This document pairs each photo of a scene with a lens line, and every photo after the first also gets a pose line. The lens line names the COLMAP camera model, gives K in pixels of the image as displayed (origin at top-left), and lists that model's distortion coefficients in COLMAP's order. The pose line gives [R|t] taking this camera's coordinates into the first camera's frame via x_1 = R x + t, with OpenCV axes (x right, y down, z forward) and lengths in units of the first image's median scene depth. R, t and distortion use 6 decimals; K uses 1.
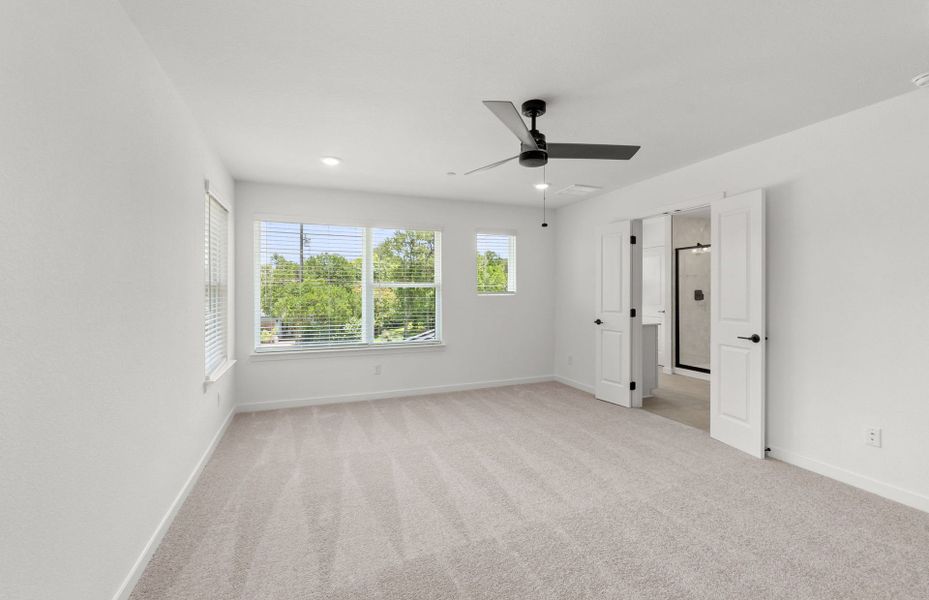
lens RADIAL K [[387.6, 0, 464.8], [0, 387.6, 291.6], [0, 0, 1]] dist [-0.005880, -0.000016]
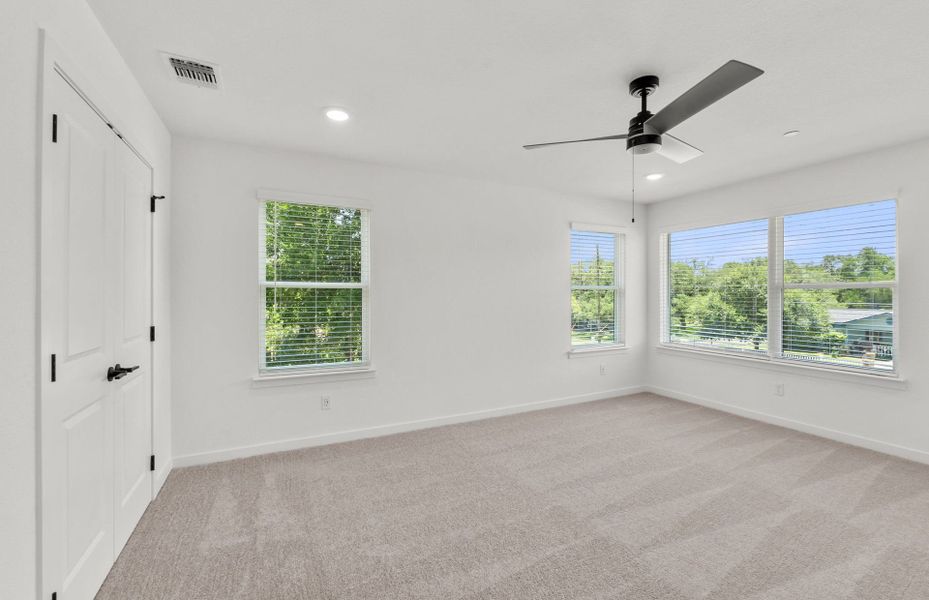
lens RADIAL K [[387.6, 0, 463.6], [0, 387.6, 295.0], [0, 0, 1]] dist [-0.005880, -0.000016]
pose [[0.084000, 0.003247, -0.996460, 0.607958], [0.000646, 0.999994, 0.003313, -0.001426], [0.996466, -0.000922, 0.083997, 0.308740]]
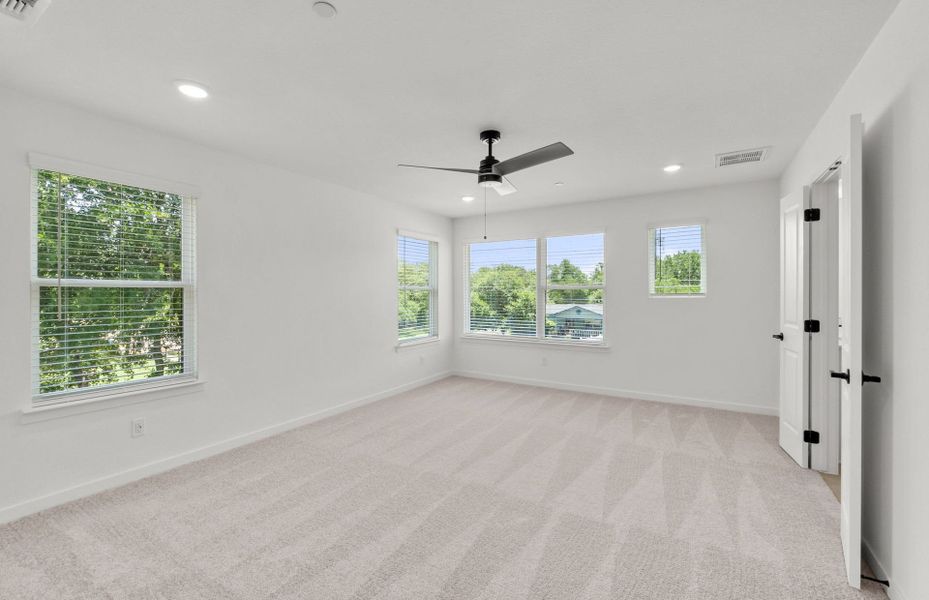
lens RADIAL K [[387.6, 0, 463.1], [0, 387.6, 294.2], [0, 0, 1]] dist [-0.005880, -0.000016]
pose [[0.597064, 0.001559, -0.802192, 0.634704], [0.002172, 0.999991, 0.003559, -0.002886], [0.802191, -0.003867, 0.597055, 0.141144]]
